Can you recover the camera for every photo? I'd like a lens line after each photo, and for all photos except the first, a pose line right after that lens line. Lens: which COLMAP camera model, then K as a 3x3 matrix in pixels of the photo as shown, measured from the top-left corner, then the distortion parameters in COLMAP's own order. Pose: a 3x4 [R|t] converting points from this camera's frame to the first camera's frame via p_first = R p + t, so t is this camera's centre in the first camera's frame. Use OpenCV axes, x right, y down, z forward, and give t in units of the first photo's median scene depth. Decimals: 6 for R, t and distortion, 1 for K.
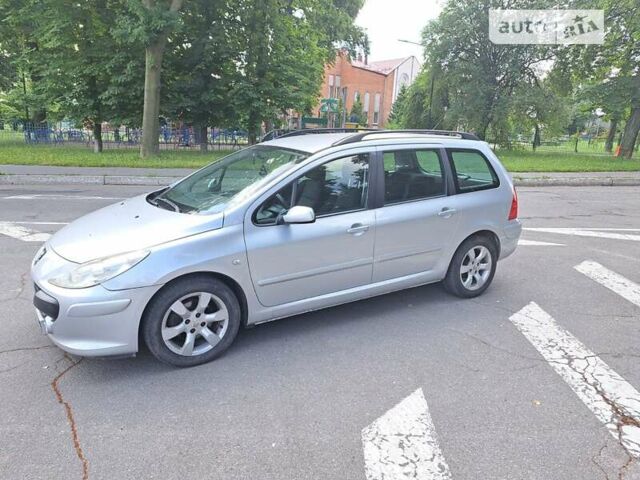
lens RADIAL K [[461.8, 0, 320.0], [0, 461.8, 240.0], [0, 0, 1]] dist [0.054629, -0.063985]
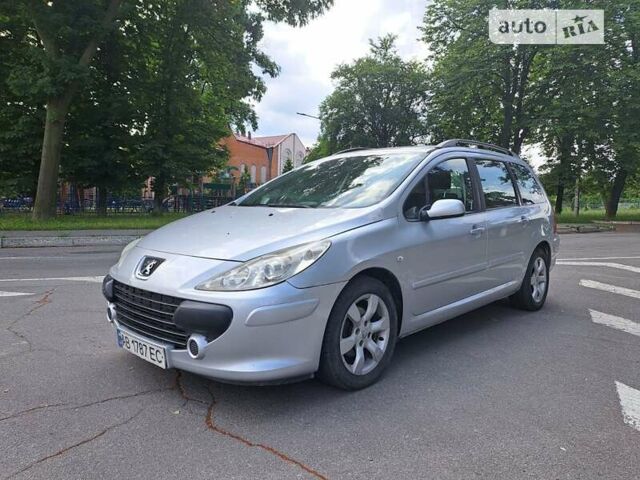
lens RADIAL K [[461.8, 0, 320.0], [0, 461.8, 240.0], [0, 0, 1]] dist [0.054629, -0.063985]
pose [[0.964588, -0.027029, 0.262374, -0.520259], [0.067739, 0.986758, -0.147379, 0.123005], [-0.254916, 0.159933, 0.953645, 0.195409]]
